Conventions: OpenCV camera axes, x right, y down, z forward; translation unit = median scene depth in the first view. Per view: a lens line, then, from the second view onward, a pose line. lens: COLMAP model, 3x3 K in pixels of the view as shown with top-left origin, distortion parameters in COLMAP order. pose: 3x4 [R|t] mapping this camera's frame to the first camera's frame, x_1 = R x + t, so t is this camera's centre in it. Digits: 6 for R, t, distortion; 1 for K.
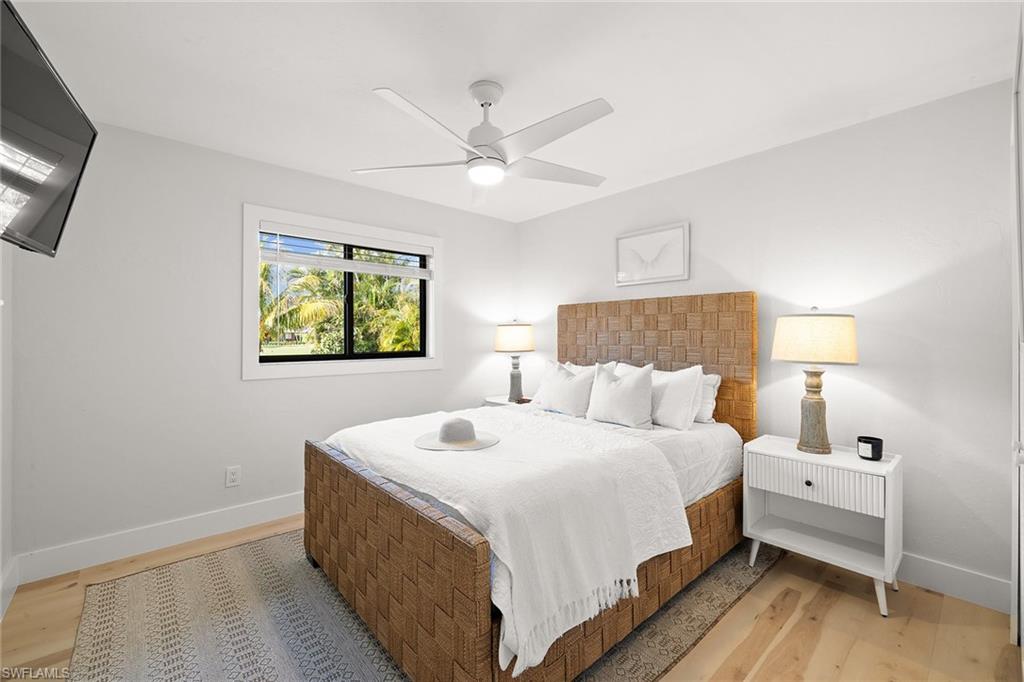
lens RADIAL K [[424.7, 0, 507.9], [0, 424.7, 368.4], [0, 0, 1]] dist [0.000719, 0.000090]
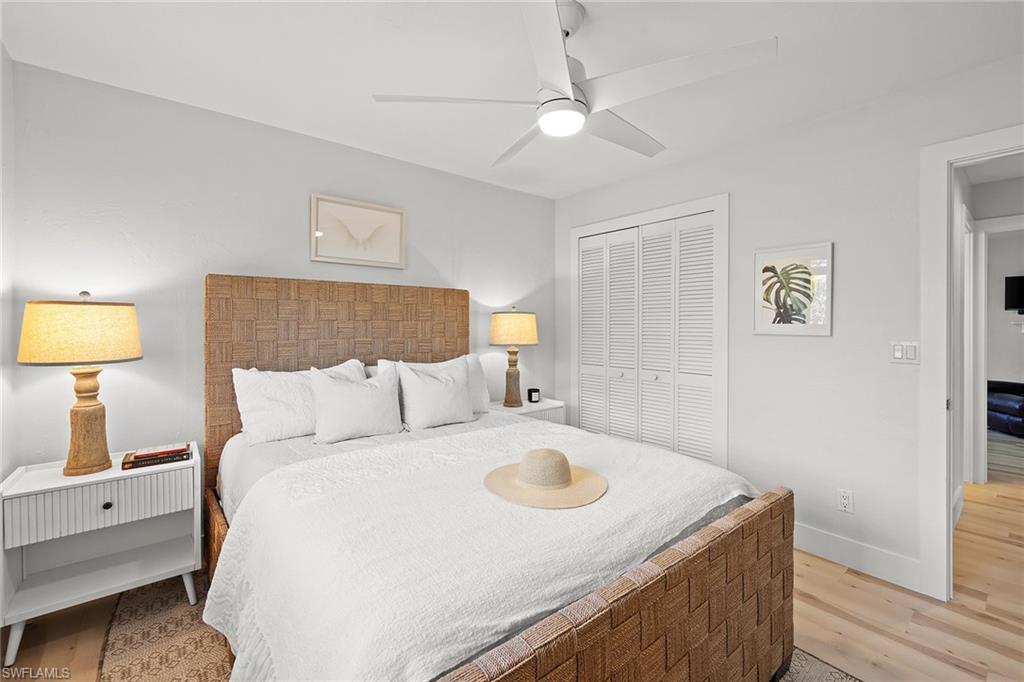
lens RADIAL K [[435.7, 0, 513.4], [0, 435.7, 332.8], [0, 0, 1]] dist [0.003252, 0.000470]
pose [[0.040900, -0.011313, 0.999099, -0.490485], [0.081905, 0.996609, 0.007932, -0.042929], [-0.995801, 0.081507, 0.041688, 0.612488]]
